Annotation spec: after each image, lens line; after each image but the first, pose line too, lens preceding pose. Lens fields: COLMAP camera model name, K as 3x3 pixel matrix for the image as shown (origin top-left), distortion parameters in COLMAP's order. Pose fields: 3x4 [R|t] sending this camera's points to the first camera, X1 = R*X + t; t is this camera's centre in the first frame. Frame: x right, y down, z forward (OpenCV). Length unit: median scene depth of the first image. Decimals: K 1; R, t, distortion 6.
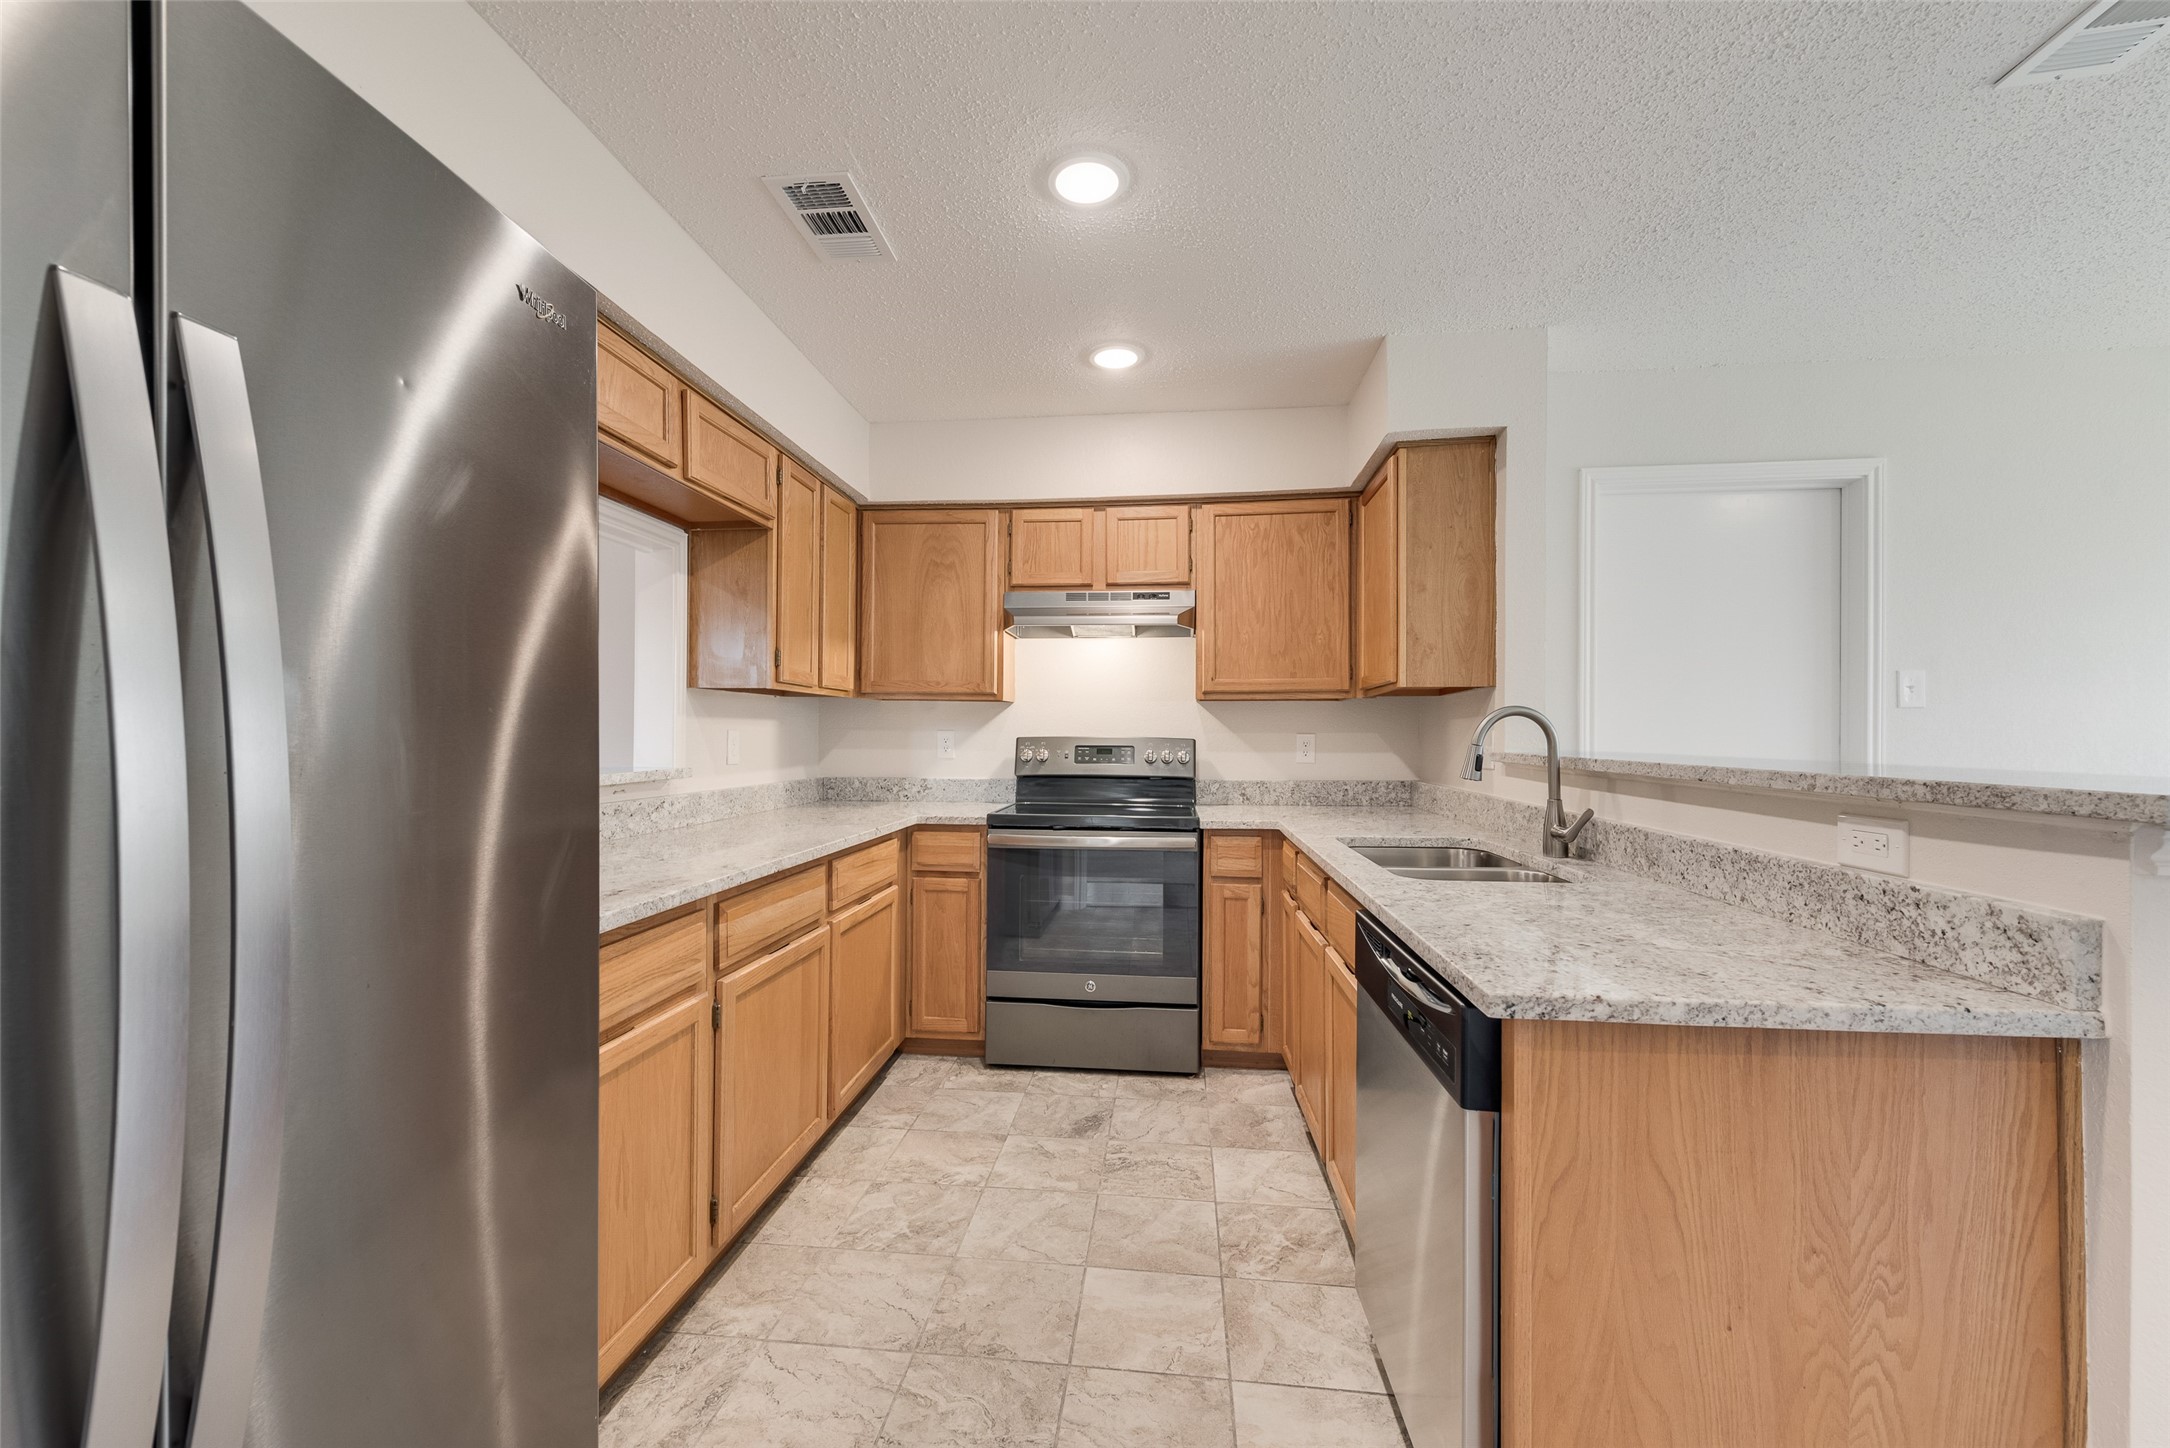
lens RADIAL K [[885.6, 0, 1080.3], [0, 885.6, 730.7], [0, 0, 1]] dist [0.004284, -0.000198]
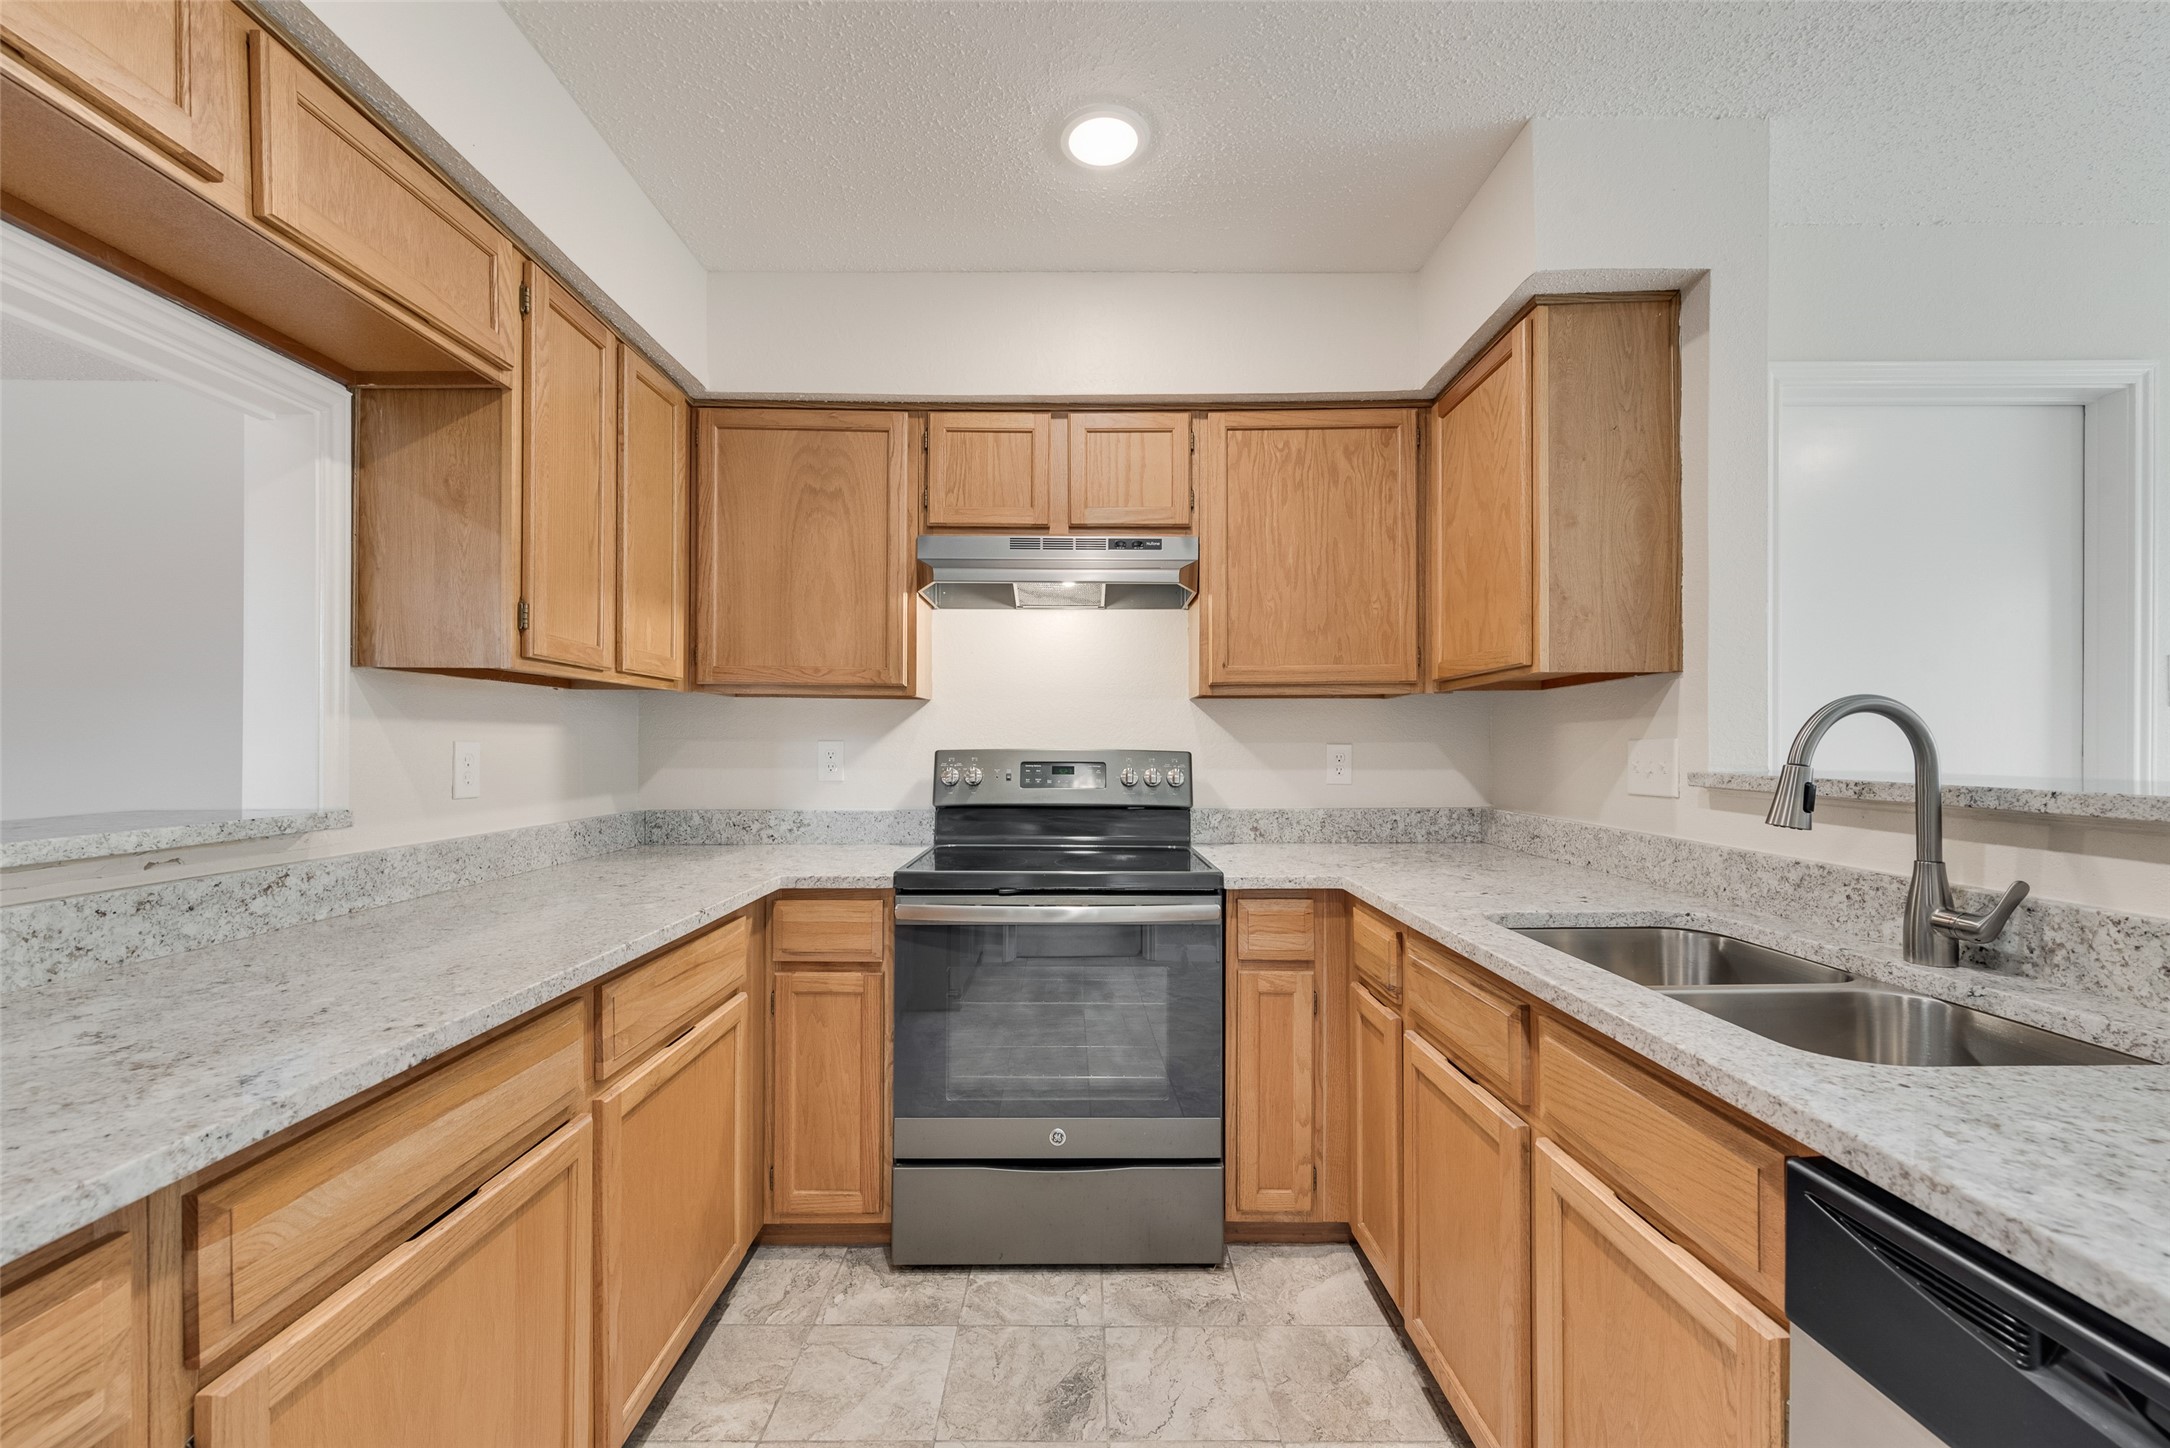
lens RADIAL K [[885.6, 0, 1080.9], [0, 885.6, 740.8], [0, 0, 1]] dist [0.004284, -0.000198]
pose [[0.993513, -0.002842, 0.113681, -0.048140], [0.002761, 0.999996, 0.000870, -0.000510], [-0.113683, -0.000550, 0.993517, 0.387097]]
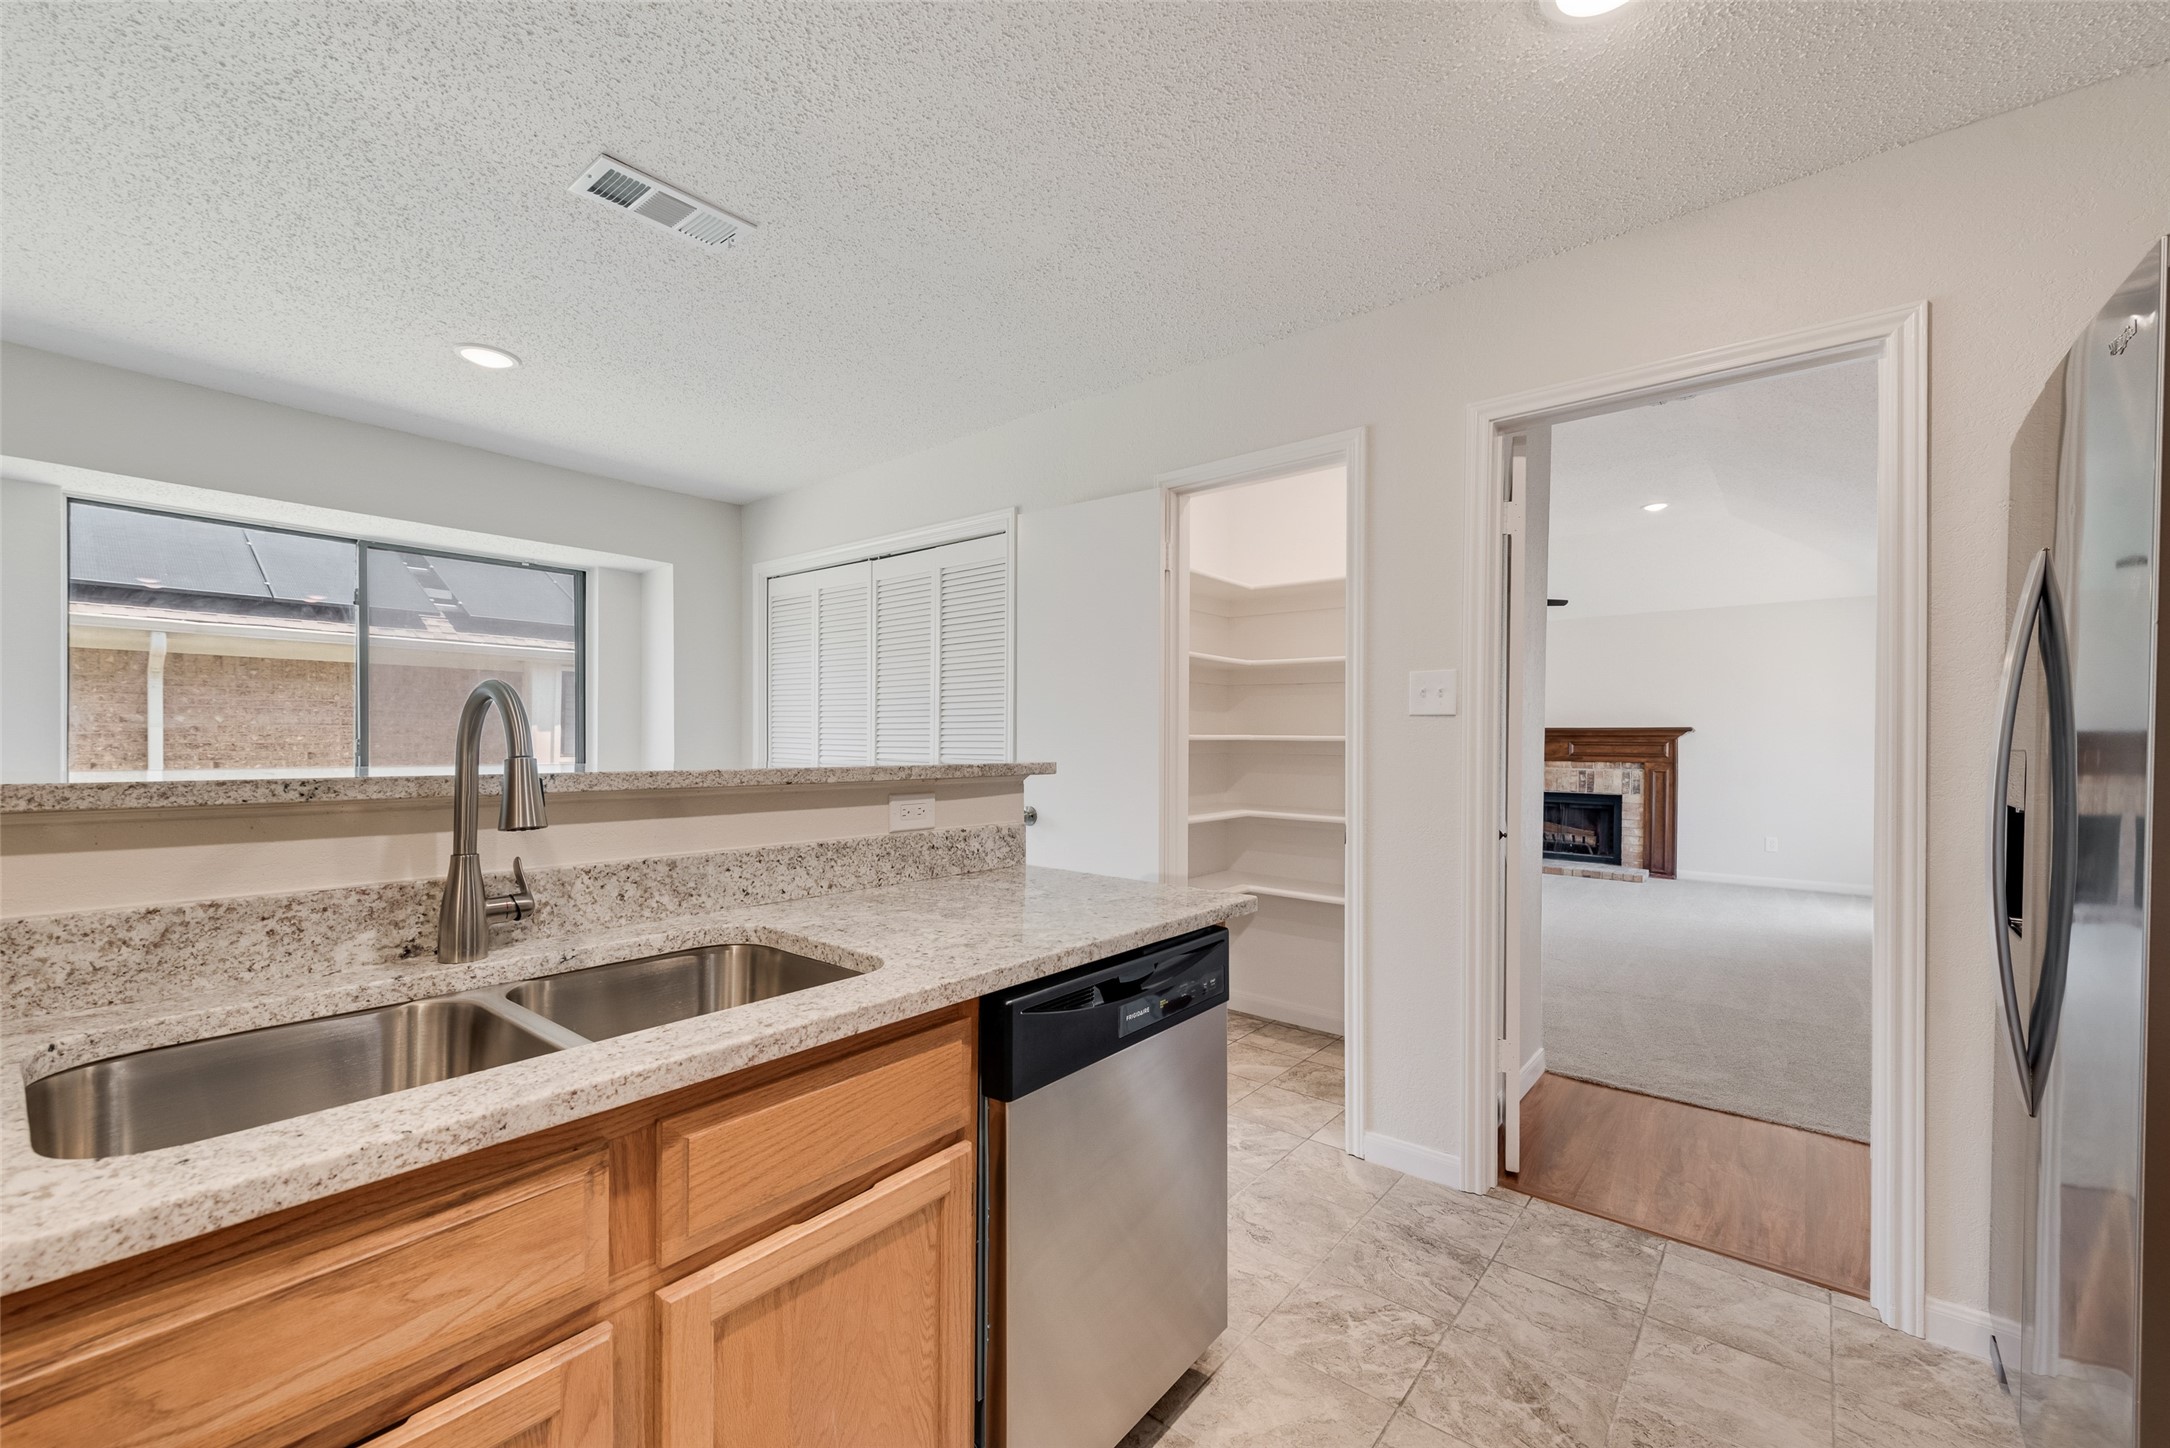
lens RADIAL K [[885.6, 0, 1086.8], [0, 885.6, 742.1], [0, 0, 1]] dist [0.004284, -0.000198]
pose [[-0.839129, -0.012560, 0.543788, -0.063162], [-0.011652, 0.999919, 0.005114, 0.000995], [-0.543808, -0.002045, -0.839207, 0.959863]]
